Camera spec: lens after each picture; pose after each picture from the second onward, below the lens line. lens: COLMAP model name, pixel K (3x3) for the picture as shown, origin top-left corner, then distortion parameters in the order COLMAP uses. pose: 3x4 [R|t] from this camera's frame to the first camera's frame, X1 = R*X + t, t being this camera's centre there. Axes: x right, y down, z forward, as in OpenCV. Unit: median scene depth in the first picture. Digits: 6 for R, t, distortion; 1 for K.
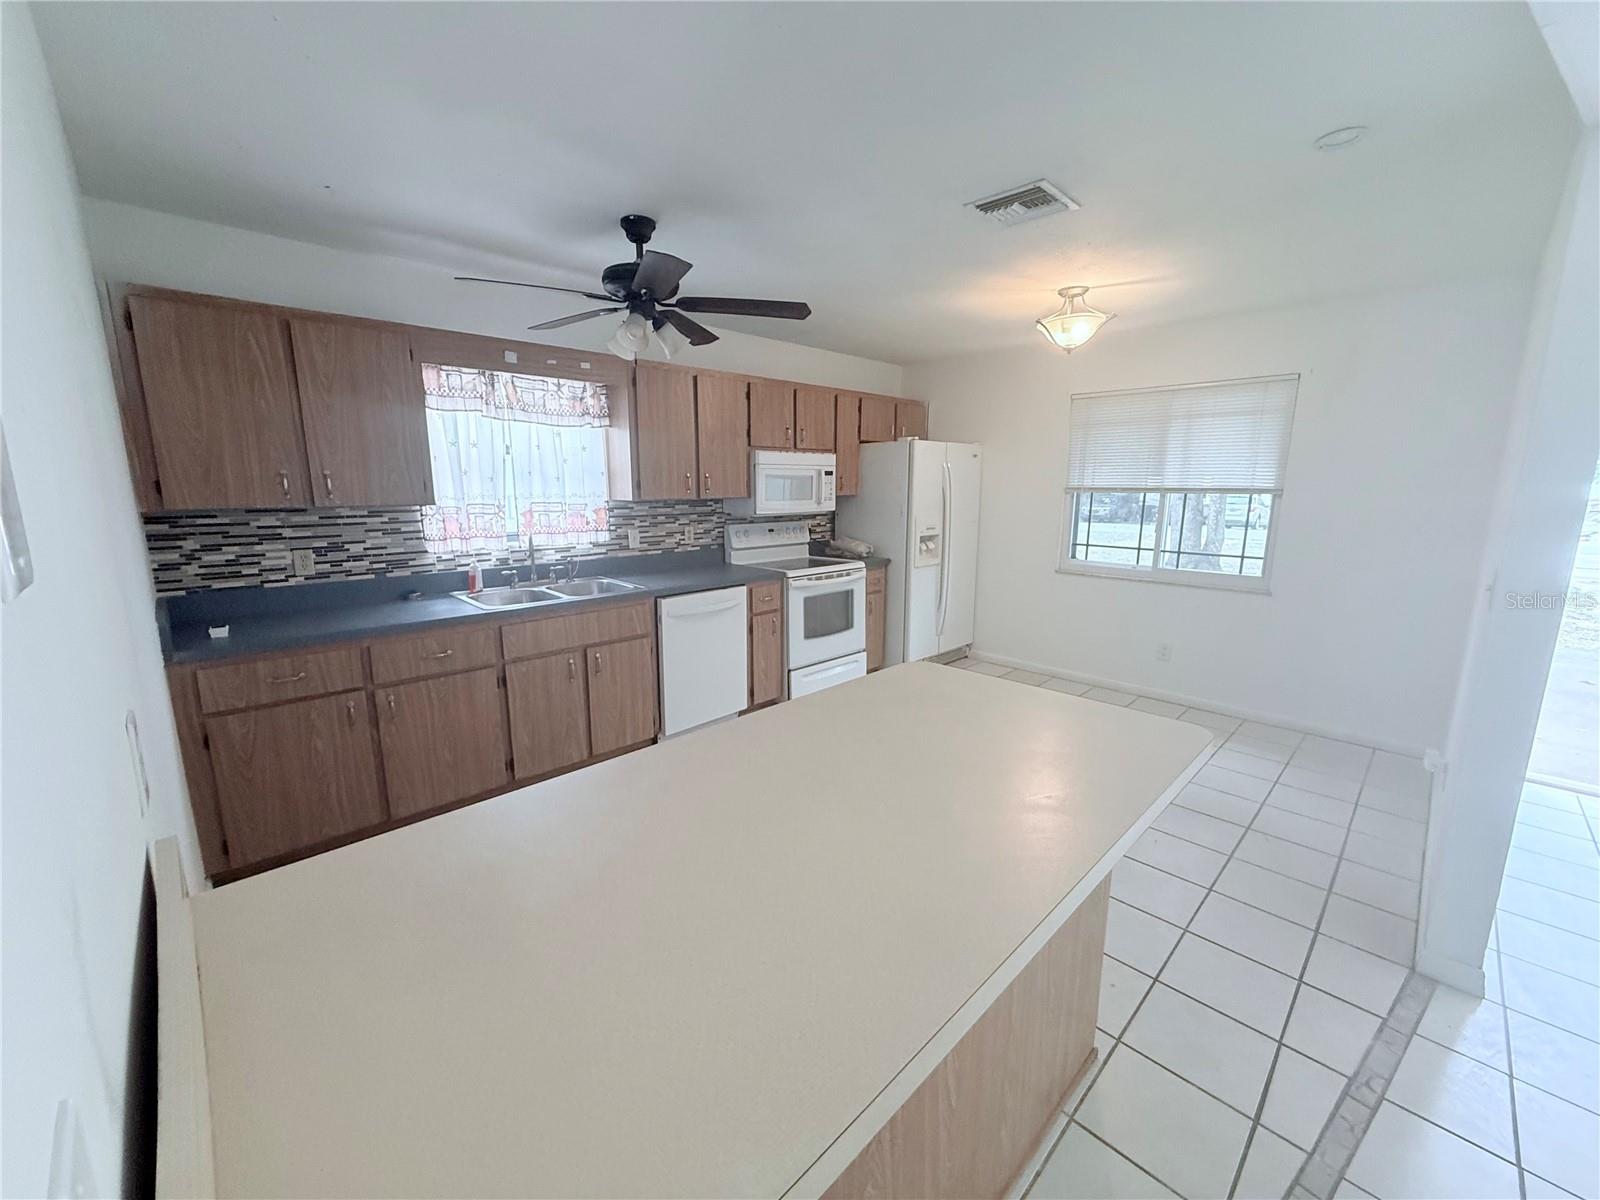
lens RADIAL K [[639.1, 0, 796.5], [0, 639.1, 600.7], [0, 0, 1]] dist [0.002216, -0.000222]
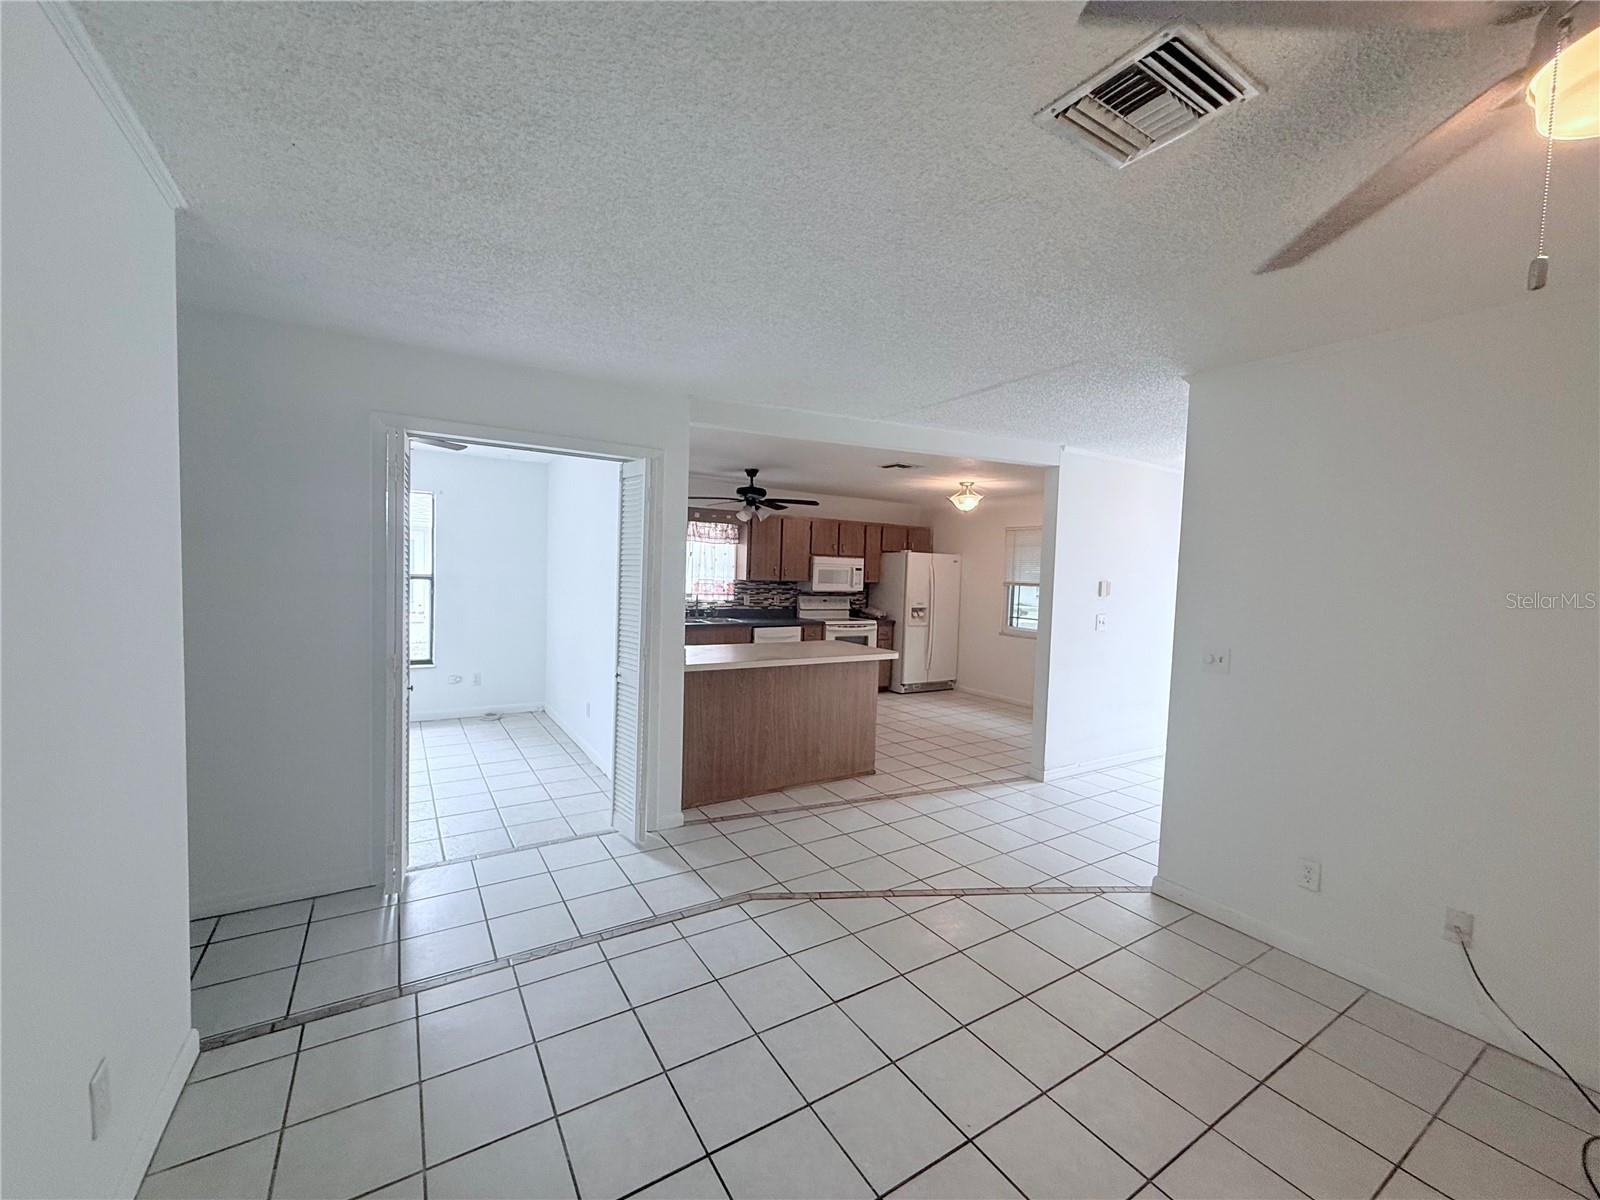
lens RADIAL K [[639.1, 0, 796.5], [0, 639.1, 599.4], [0, 0, 1]] dist [0.002216, -0.000222]
pose [[0.976964, 0.039914, -0.209638, 0.299963], [-0.069387, 0.988389, -0.135178, 0.153351], [0.201808, 0.146610, 0.968390, -0.843621]]
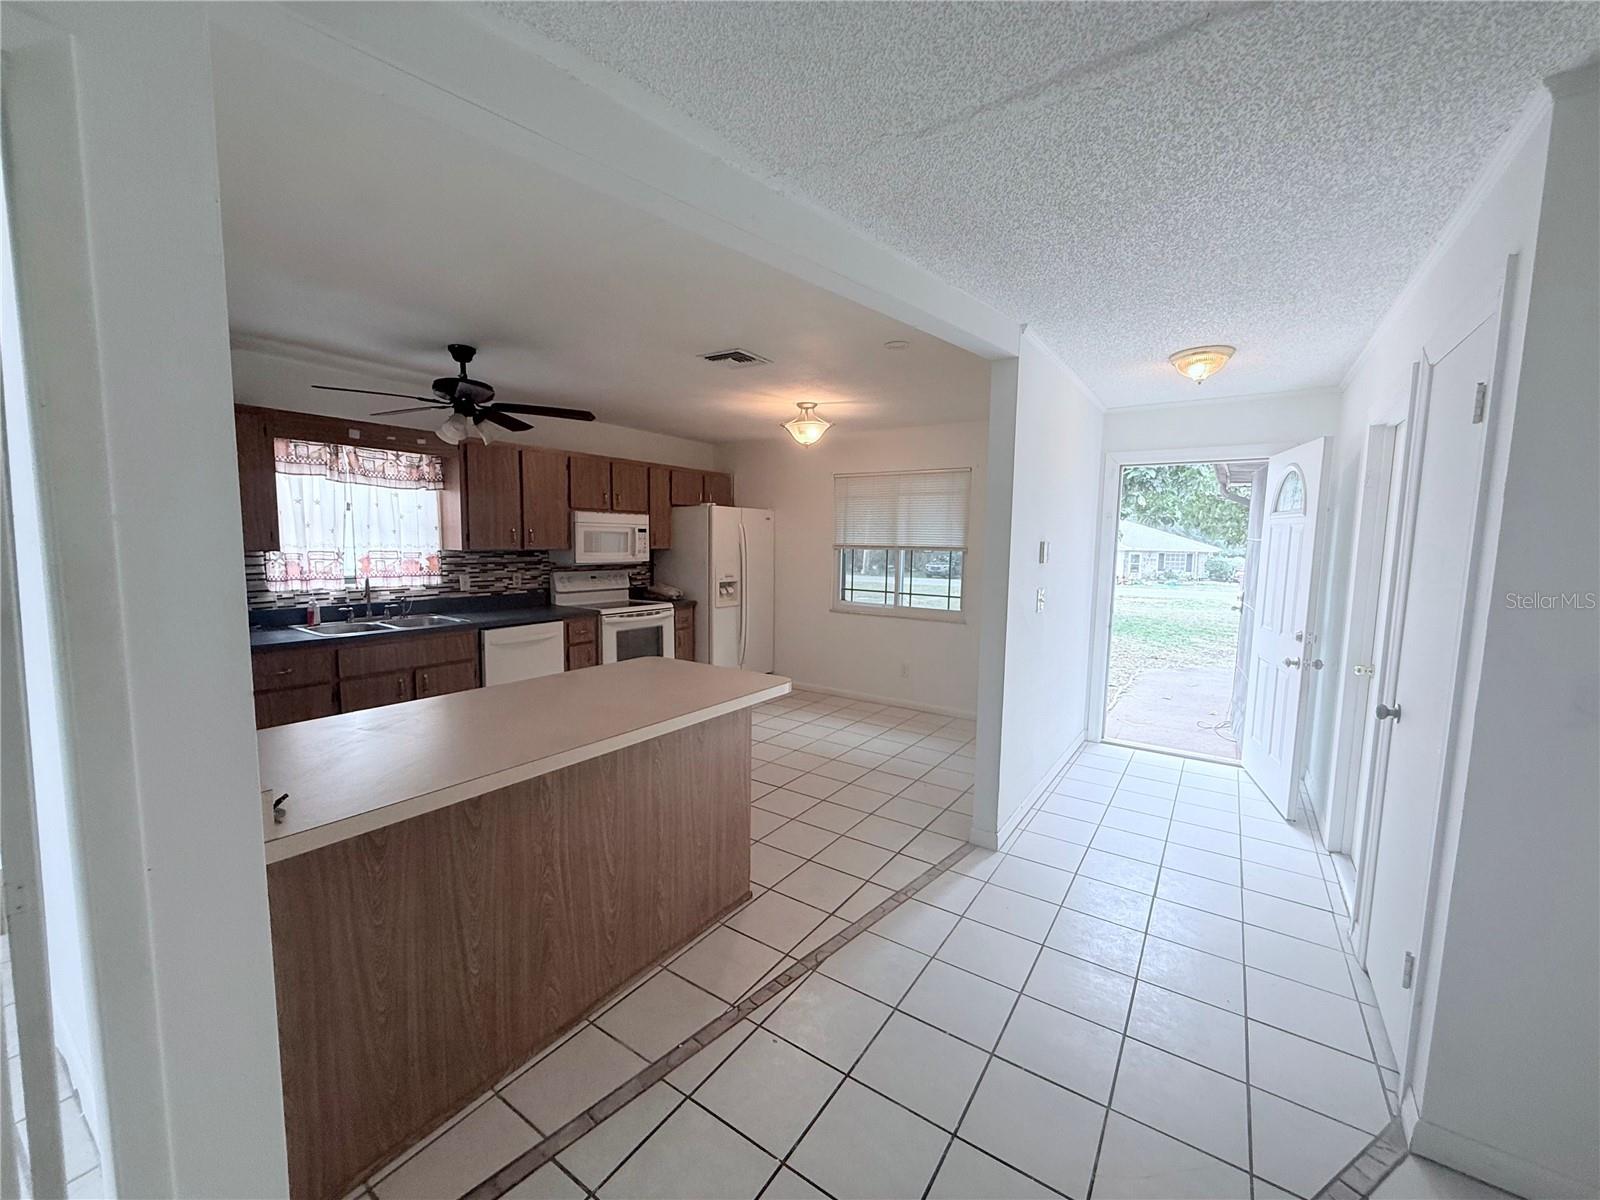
lens RADIAL K [[639.1, 0, 796.1], [0, 639.1, 601.0], [0, 0, 1]] dist [0.002216, -0.000222]
pose [[0.980684, -0.004480, 0.195547, 0.117069], [0.021523, 0.996138, -0.085119, 0.051563], [-0.194410, 0.087684, 0.976993, -0.274694]]
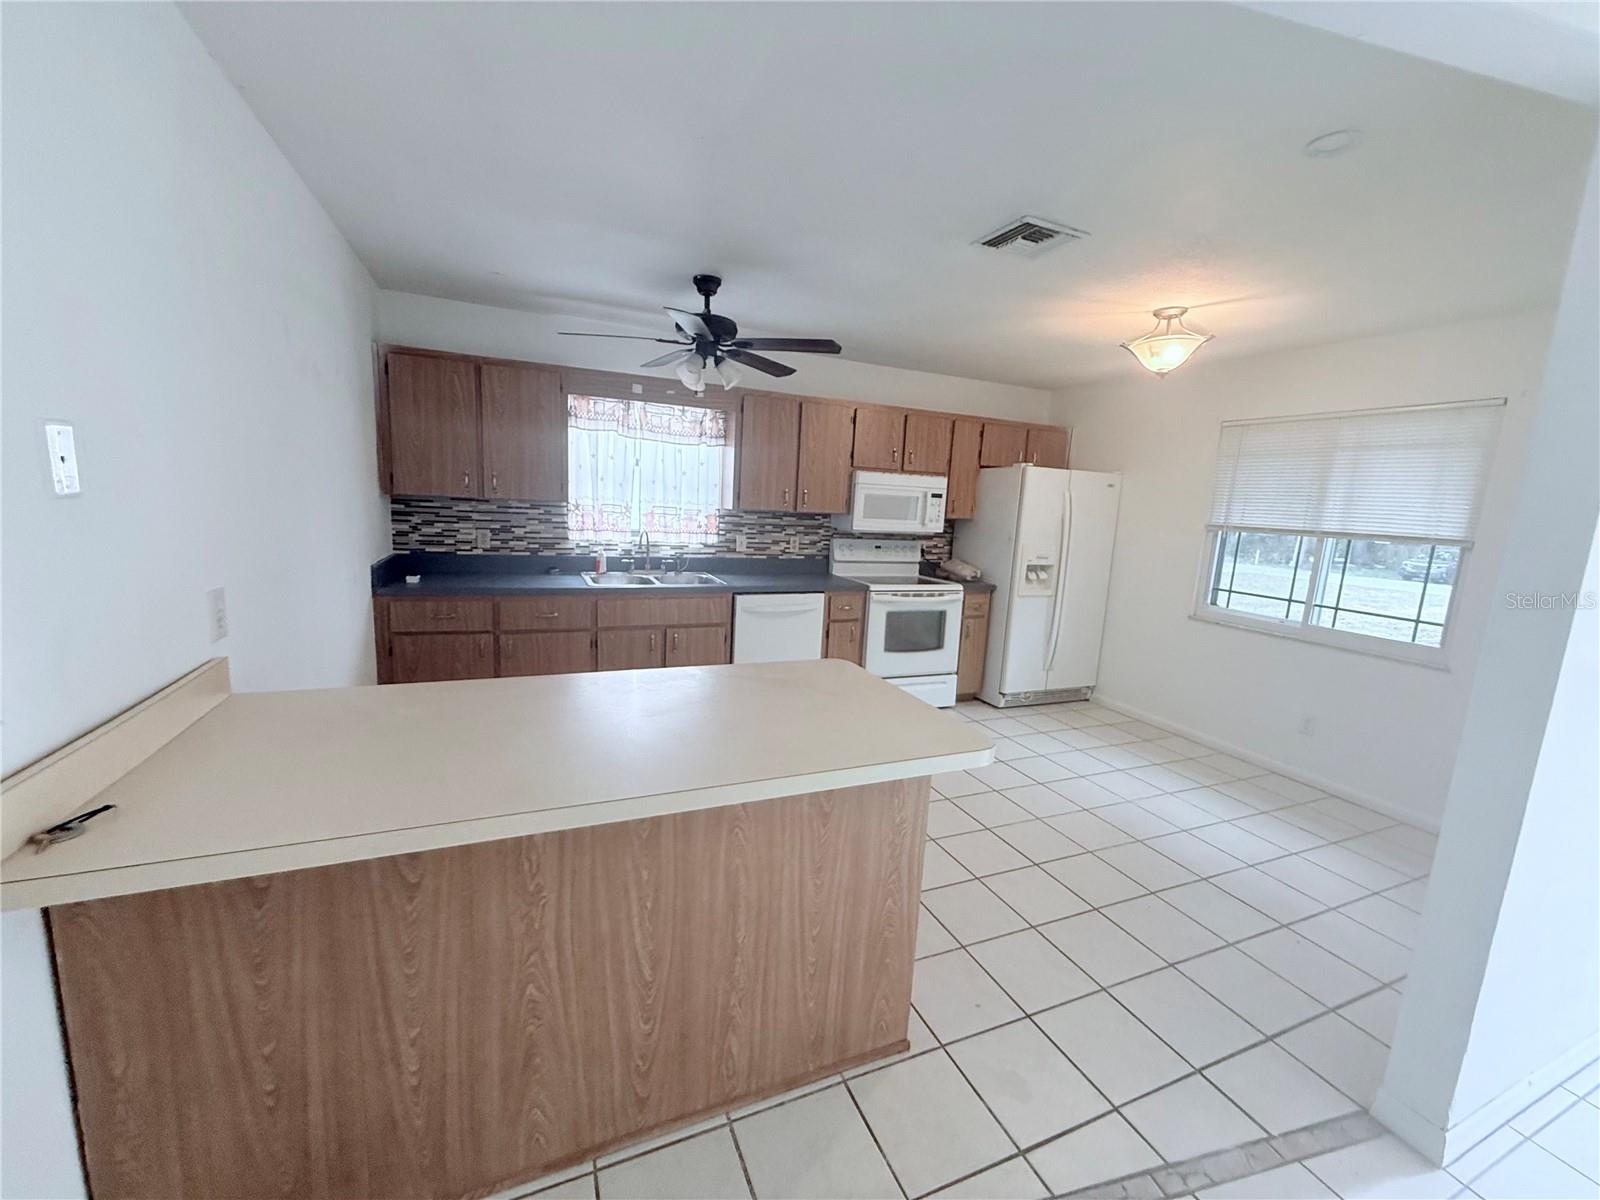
lens RADIAL K [[639.1, 0, 795.8], [0, 639.1, 600.5], [0, 0, 1]] dist [0.002216, -0.000222]
pose [[0.931463, 0.104968, -0.348366, 0.253101], [-0.116861, 0.993060, -0.013239, 0.008748], [0.344559, 0.053042, 0.937265, -0.035065]]
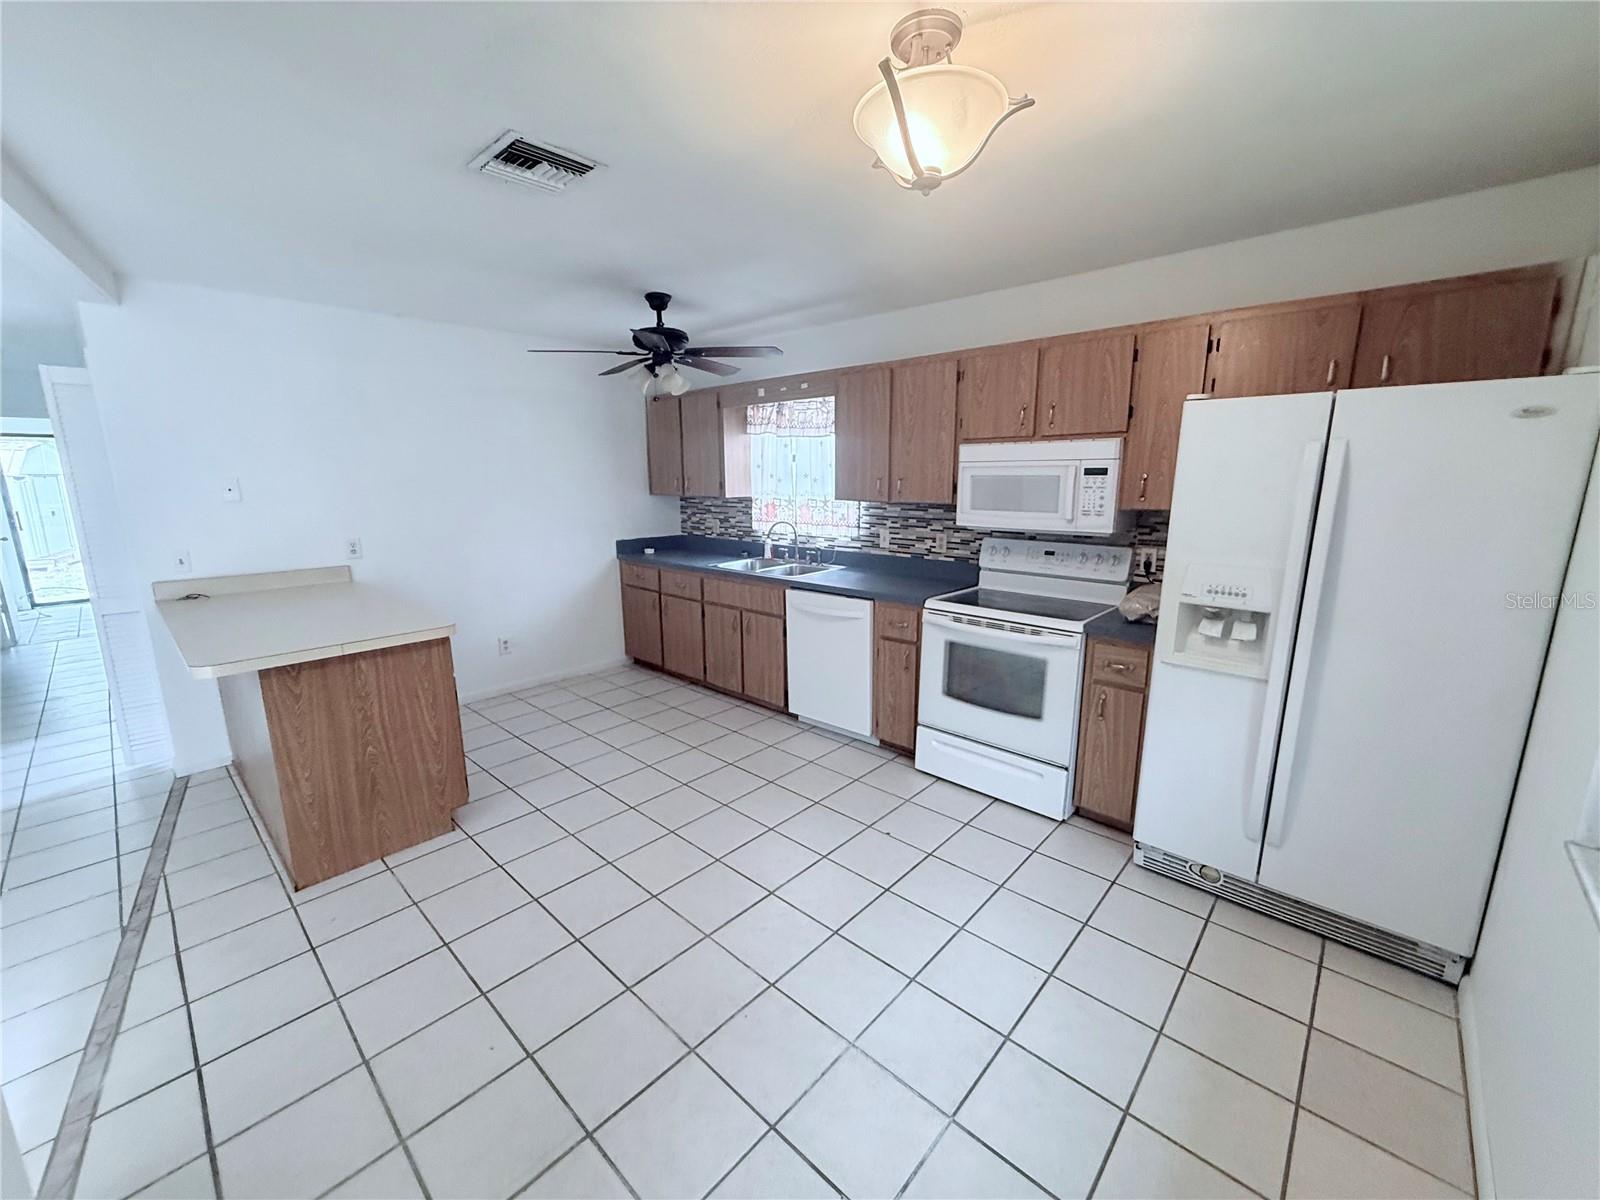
lens RADIAL K [[639.1, 0, 796.6], [0, 639.1, 602.6], [0, 0, 1]] dist [0.002216, -0.000222]
pose [[0.045432, 0.196612, -0.979428, 0.782037], [-0.177621, 0.966408, 0.185759, -0.166987], [0.983050, 0.165528, 0.078828, 0.818480]]
